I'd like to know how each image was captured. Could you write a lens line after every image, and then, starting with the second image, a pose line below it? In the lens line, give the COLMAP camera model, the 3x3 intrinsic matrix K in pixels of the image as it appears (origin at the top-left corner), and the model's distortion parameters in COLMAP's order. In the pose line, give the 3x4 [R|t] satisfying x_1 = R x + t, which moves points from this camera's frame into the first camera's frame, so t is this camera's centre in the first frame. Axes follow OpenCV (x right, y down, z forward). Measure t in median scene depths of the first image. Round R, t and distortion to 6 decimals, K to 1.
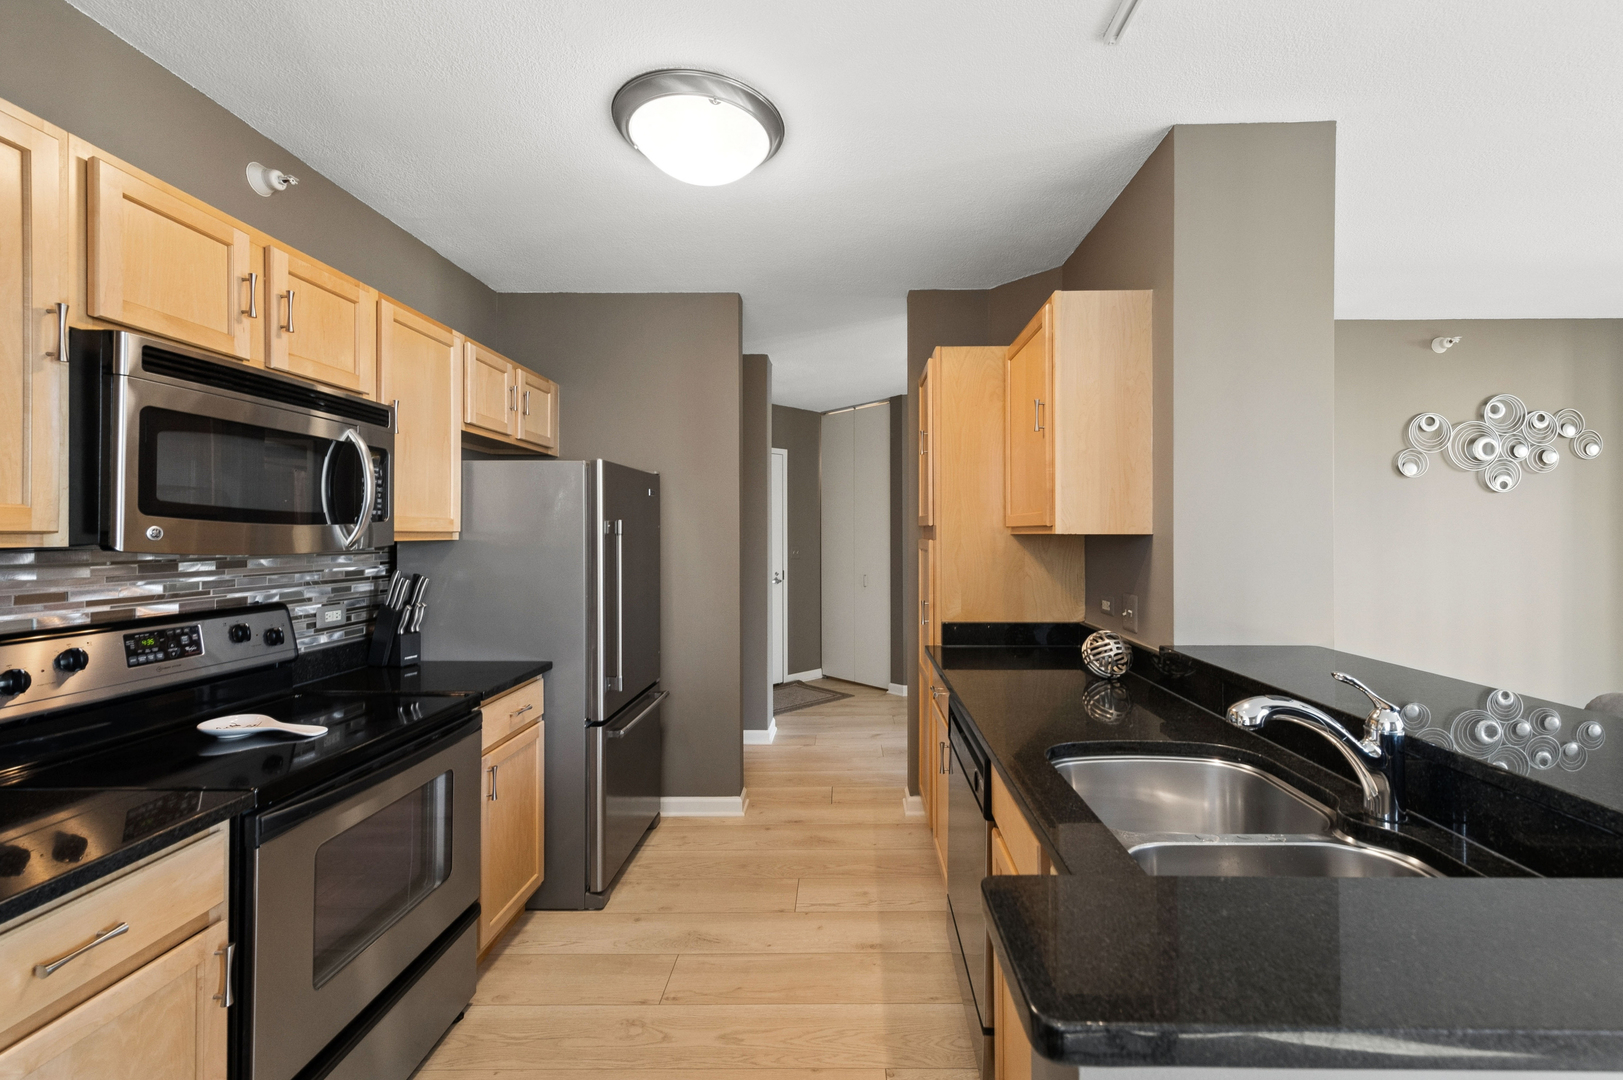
lens RADIAL K [[656.3, 0, 823.6], [0, 656.3, 530.8], [0, 0, 1]] dist [0.014088, -0.002186]
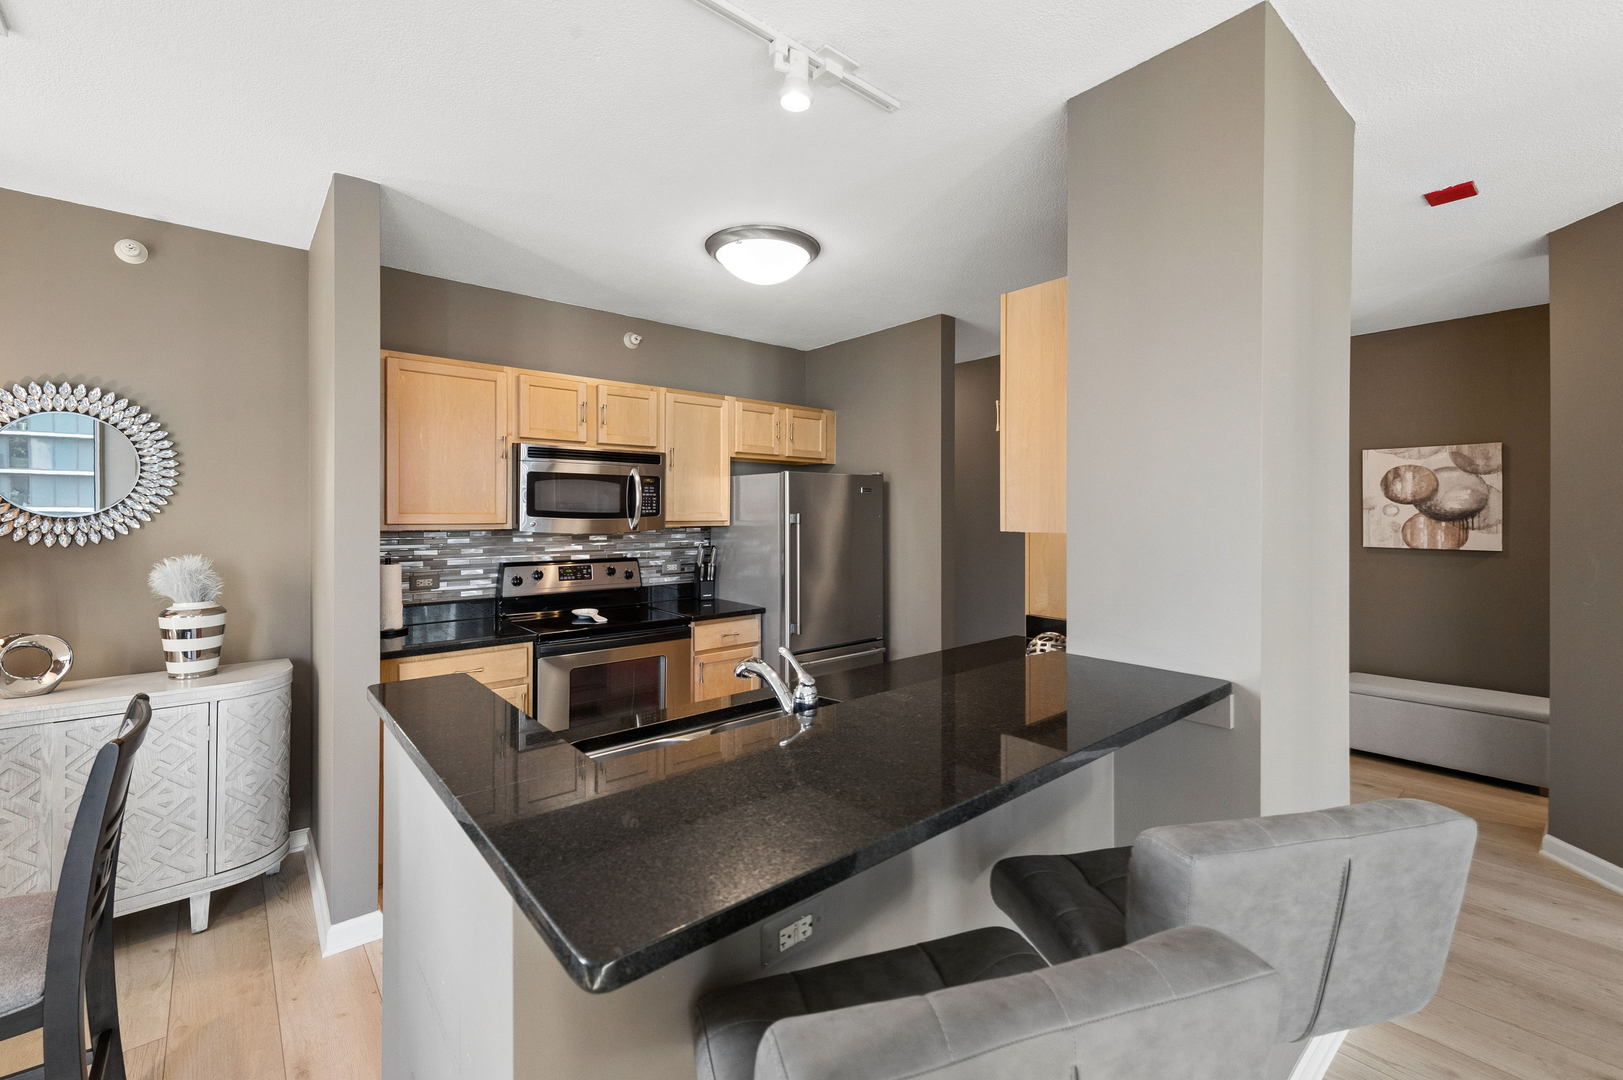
lens RADIAL K [[661.8, 0, 824.2], [0, 661.8, 518.3], [0, 0, 1]] dist [0.000779, -0.001393]
pose [[0.680865, 0.008176, -0.732364, 0.988549], [0.001406, 0.999921, 0.012469, -0.030413], [0.732408, -0.009520, 0.680799, 0.090898]]
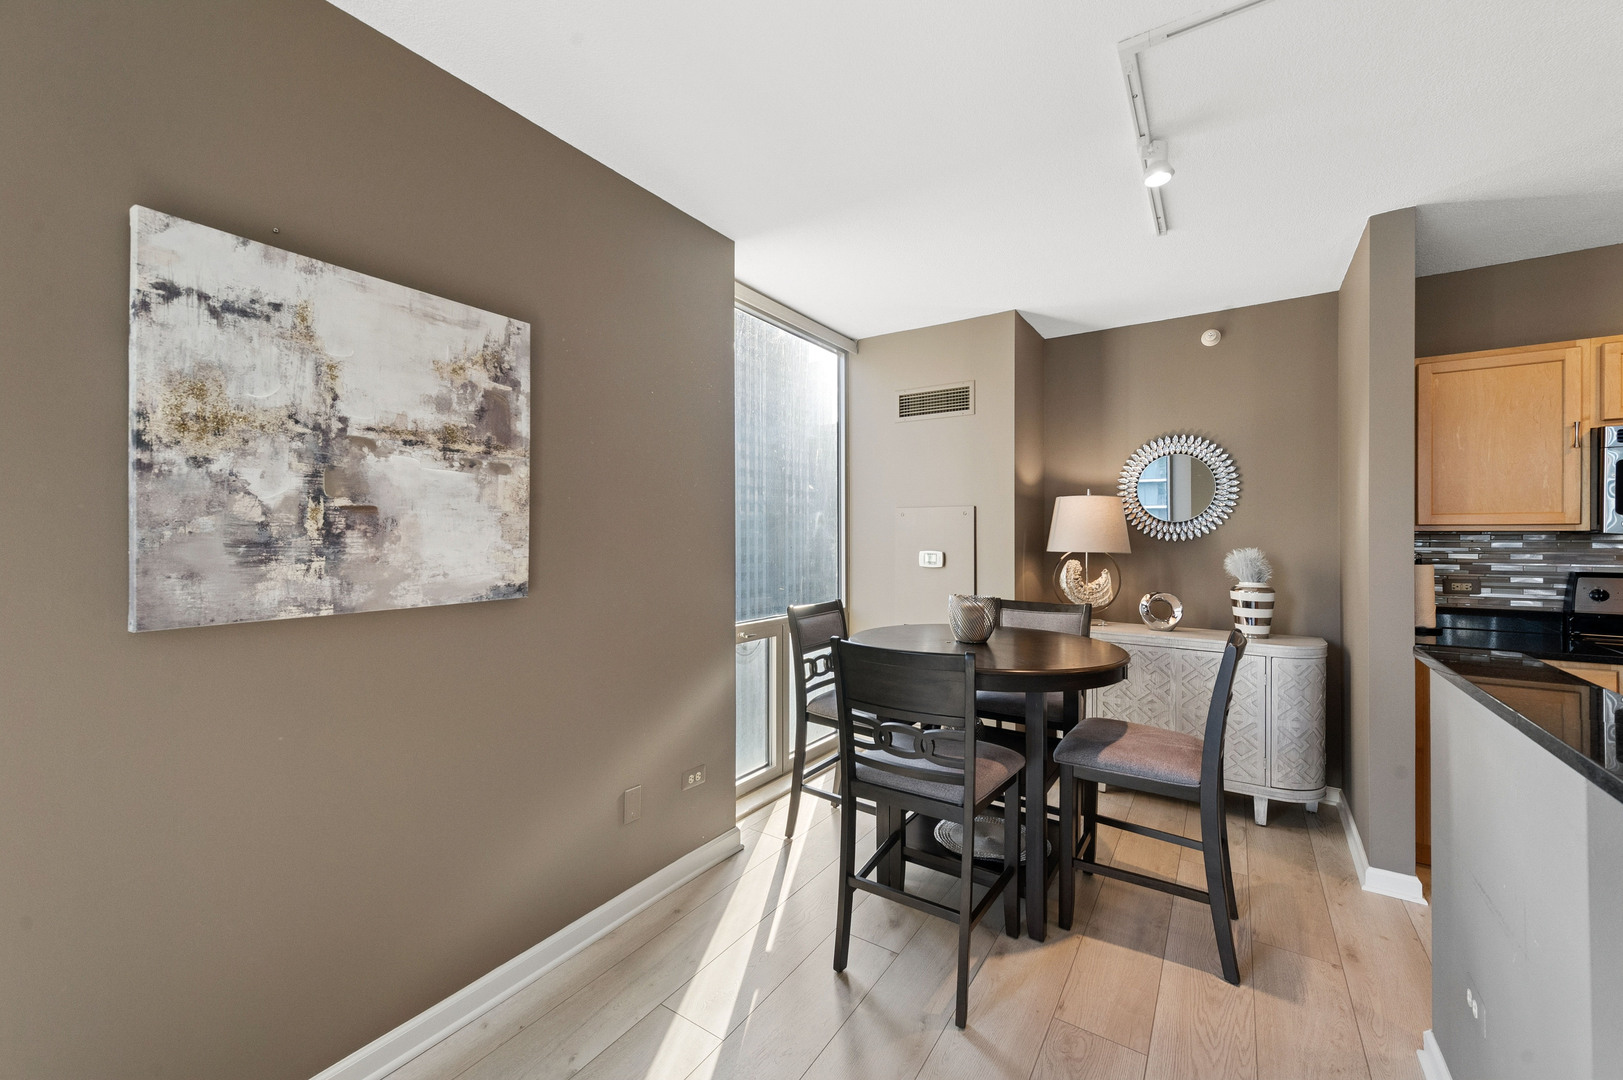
lens RADIAL K [[656.3, 0, 803.2], [0, 656.3, 532.8], [0, 0, 1]] dist [0.014088, -0.002186]
pose [[-0.530667, -0.014199, -0.847462, 1.293432], [-0.002413, 0.999881, -0.015242, 0.043359], [0.847577, -0.006044, -0.530638, -0.008215]]
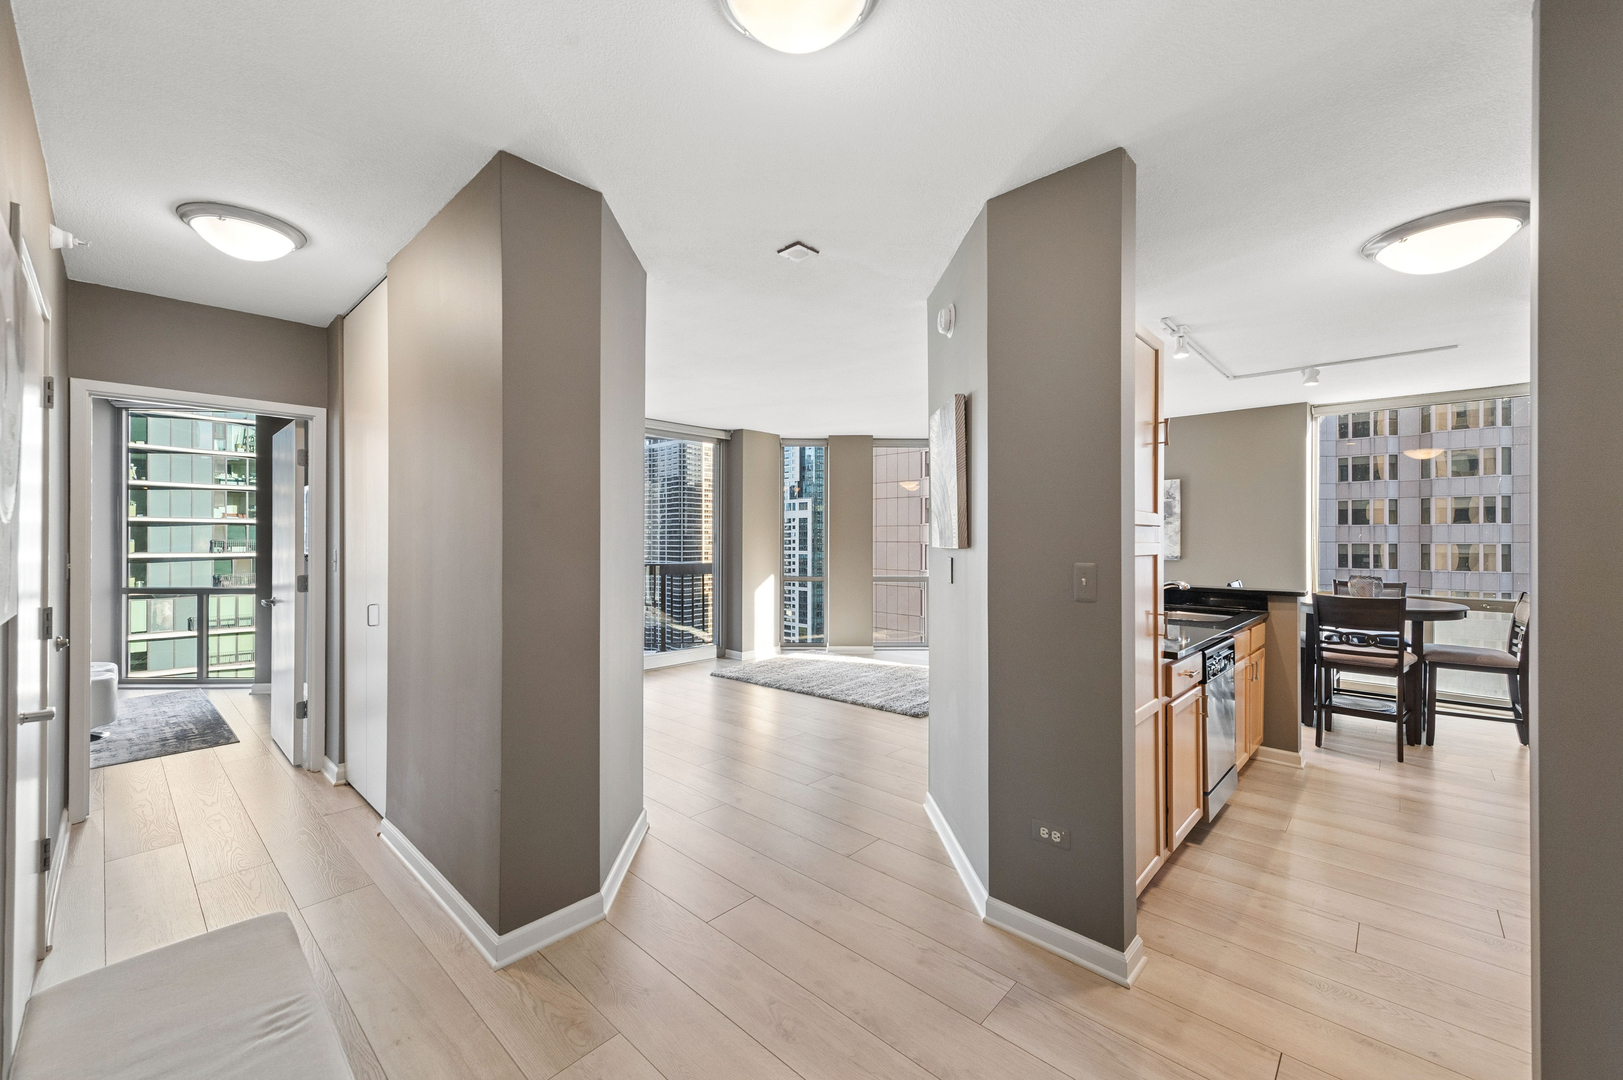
lens RADIAL K [[656.3, 0, 818.7], [0, 656.3, 541.5], [0, 0, 1]] dist [0.014088, -0.002186]
pose [[-0.752749, -0.013036, 0.658179, -0.133630], [-0.009544, 0.999915, 0.008890, 0.020400], [-0.658239, 0.000410, -0.752809, 2.807279]]
